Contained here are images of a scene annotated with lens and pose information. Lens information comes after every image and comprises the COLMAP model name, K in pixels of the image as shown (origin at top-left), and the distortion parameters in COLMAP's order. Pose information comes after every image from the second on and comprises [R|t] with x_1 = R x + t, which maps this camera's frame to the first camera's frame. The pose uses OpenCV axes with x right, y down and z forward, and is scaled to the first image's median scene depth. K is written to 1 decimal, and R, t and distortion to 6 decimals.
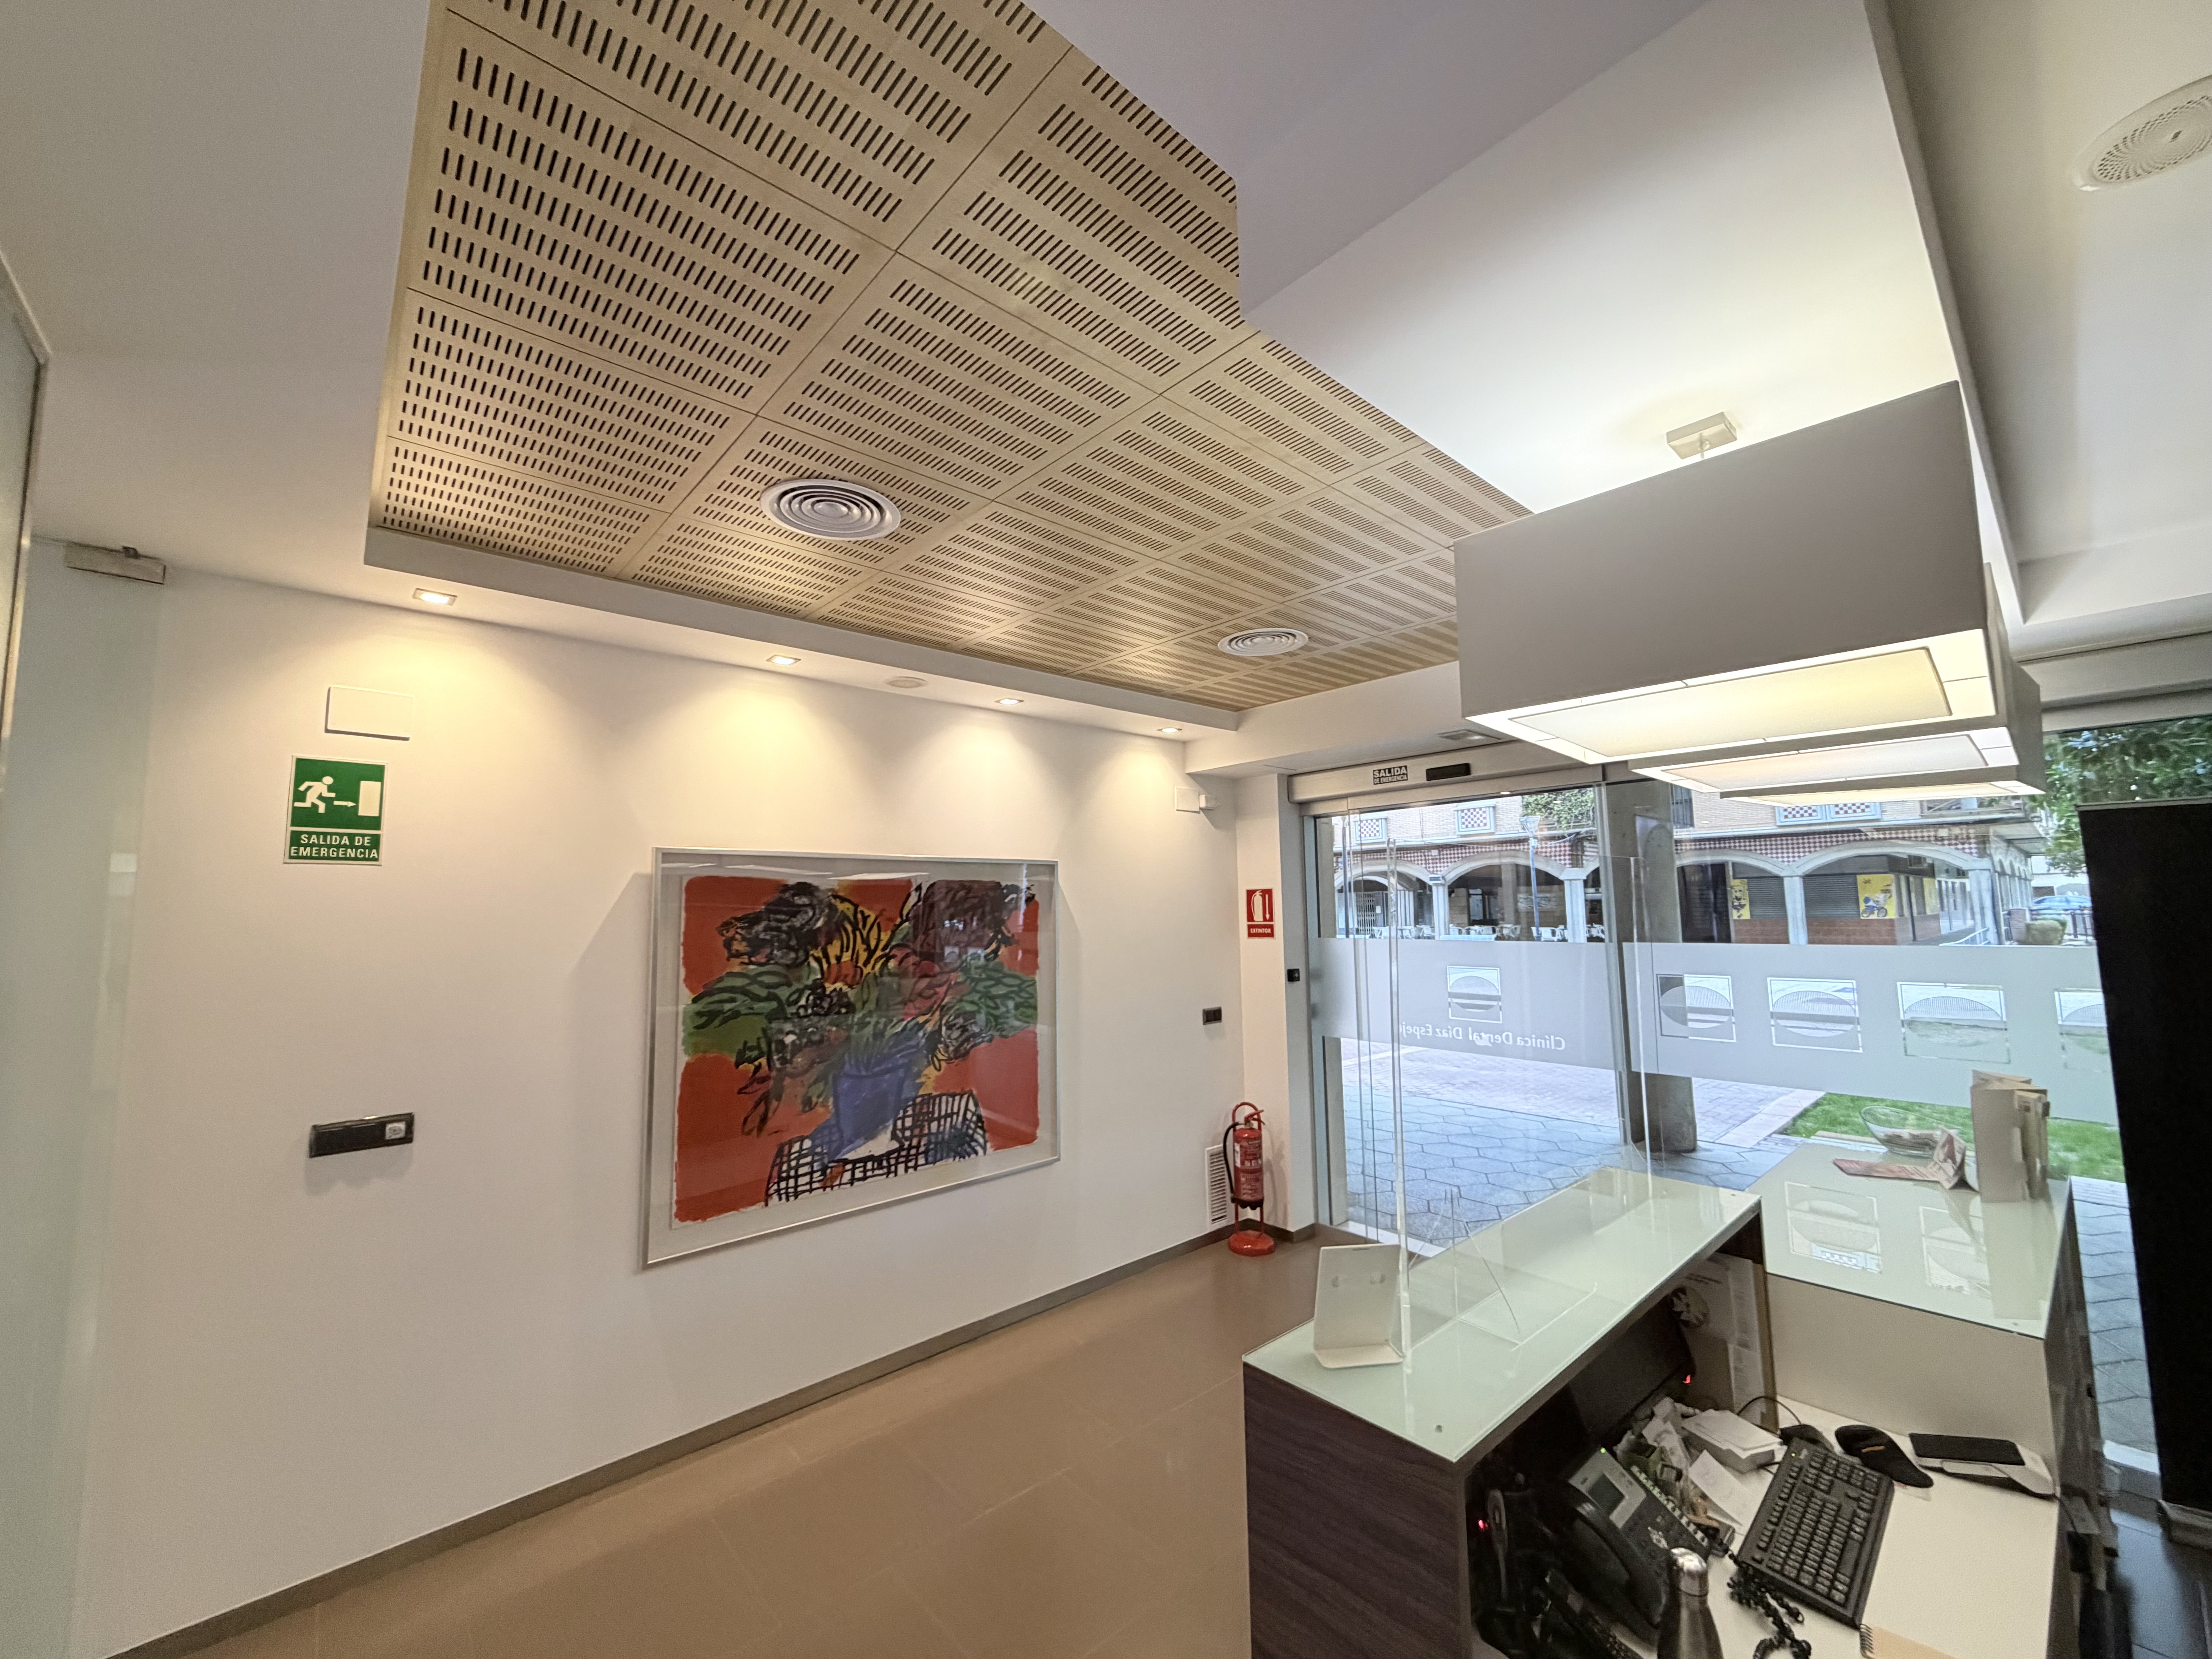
lens RADIAL K [[877.8, 0, 1109.4], [0, 877.8, 827.3], [0, 0, 1]] dist [0.001861, 0.000131]
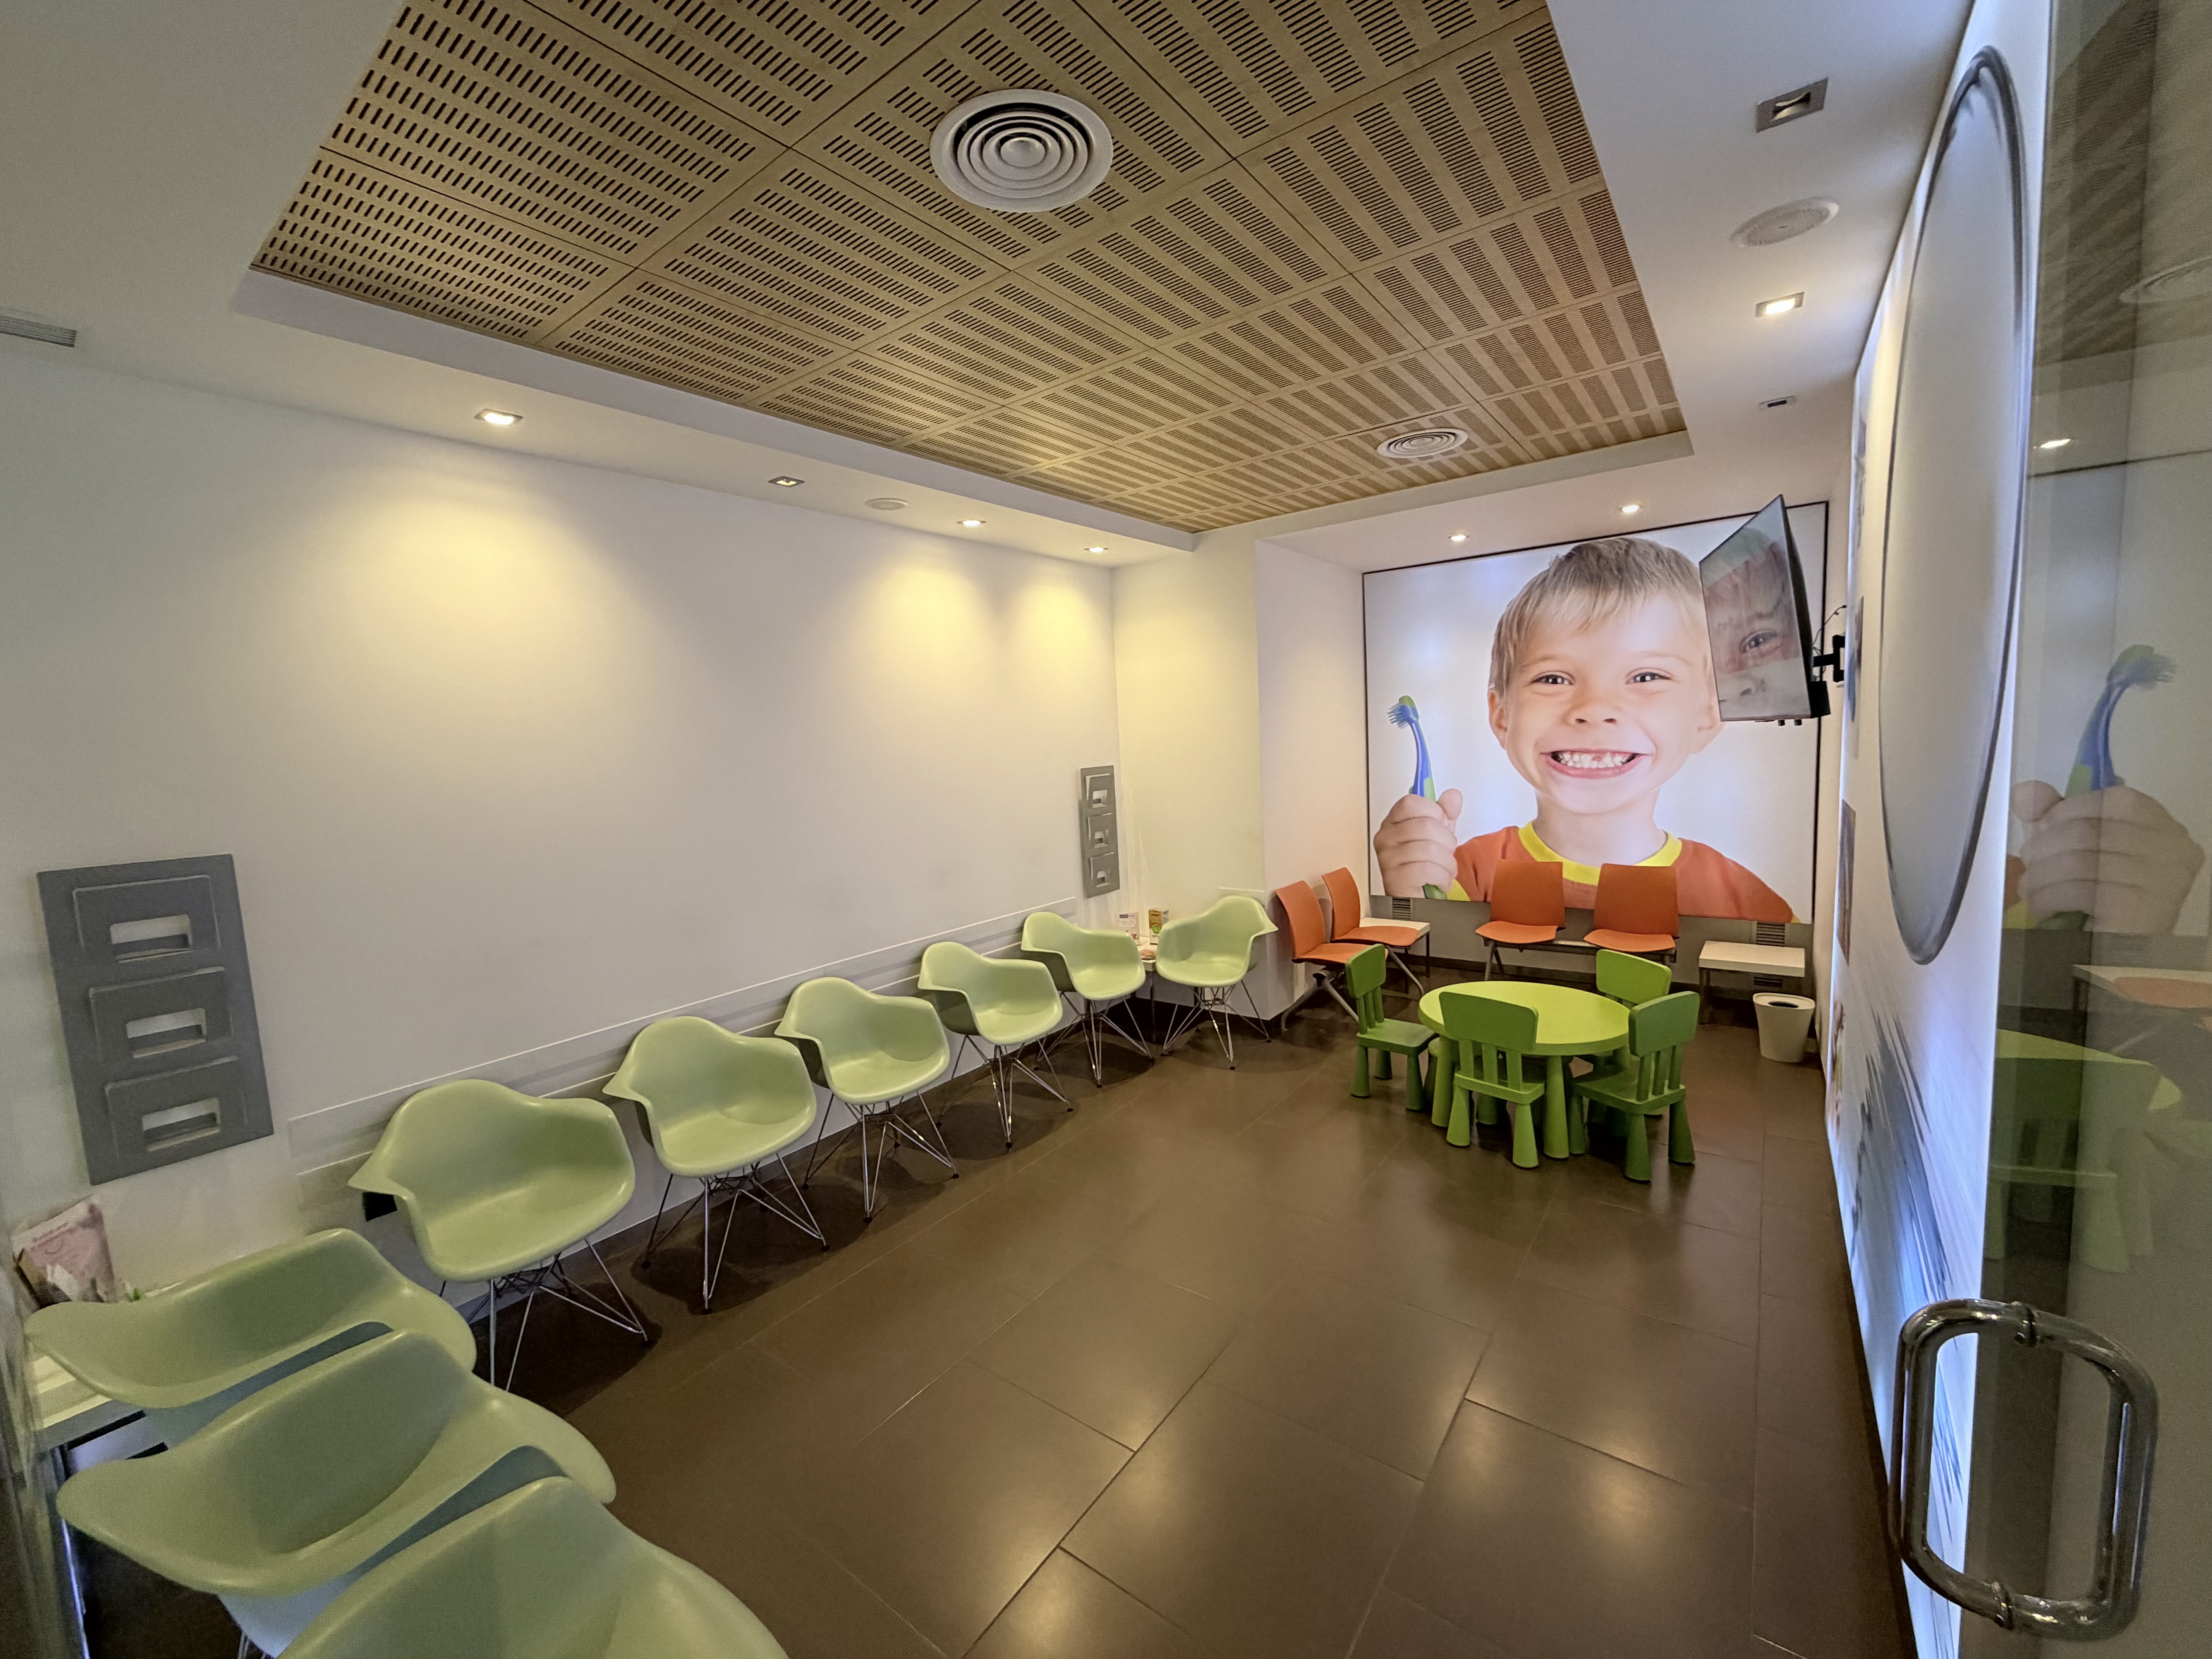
lens RADIAL K [[877.8, 0, 1106.0], [0, 877.8, 821.7], [0, 0, 1]] dist [0.001861, 0.000131]
pose [[0.980509, -0.050607, 0.189845, -0.060758], [0.012929, 0.980783, 0.194675, -0.004907], [-0.196048, -0.188426, 0.962320, -0.214191]]
